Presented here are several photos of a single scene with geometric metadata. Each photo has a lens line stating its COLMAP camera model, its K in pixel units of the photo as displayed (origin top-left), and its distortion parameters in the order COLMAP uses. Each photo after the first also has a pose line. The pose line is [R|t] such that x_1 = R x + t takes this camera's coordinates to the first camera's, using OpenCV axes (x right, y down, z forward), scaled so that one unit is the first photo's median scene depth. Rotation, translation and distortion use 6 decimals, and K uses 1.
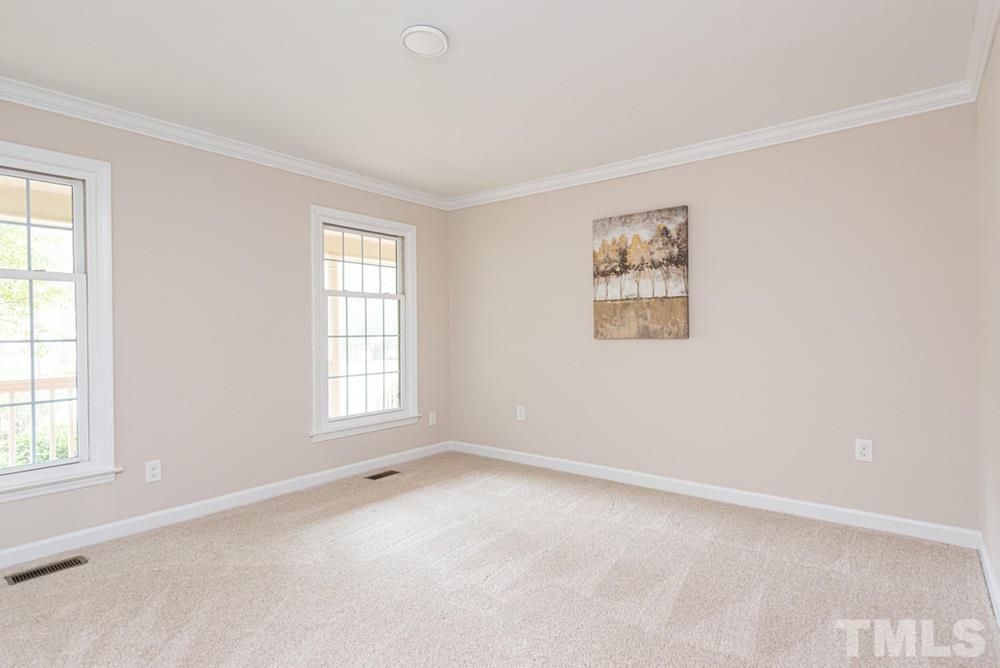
lens RADIAL K [[459.7, 0, 500.0], [0, 459.7, 334.0], [0, 0, 1]] dist [0.009613, -0.000109]
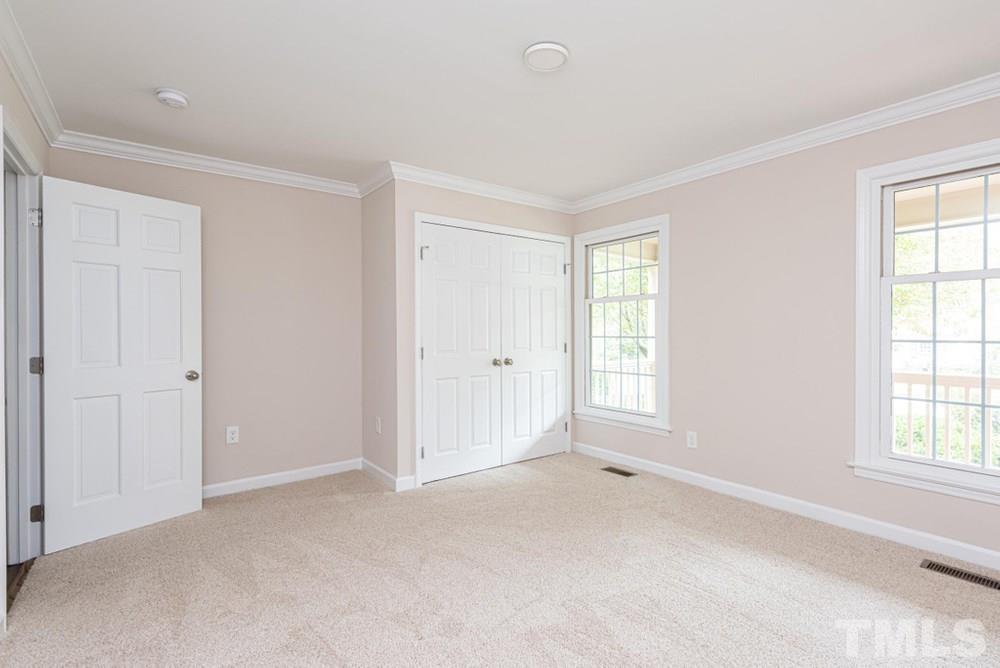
lens RADIAL K [[486.4, 0, 500.0], [0, 486.4, 334.0], [0, 0, 1]] dist [0.002452, 0.000013]
pose [[-0.208658, 0.010882, -0.977928, 0.509108], [-0.011895, 0.999836, 0.013664, -0.007997], [0.977916, 0.014484, -0.208494, 0.559142]]
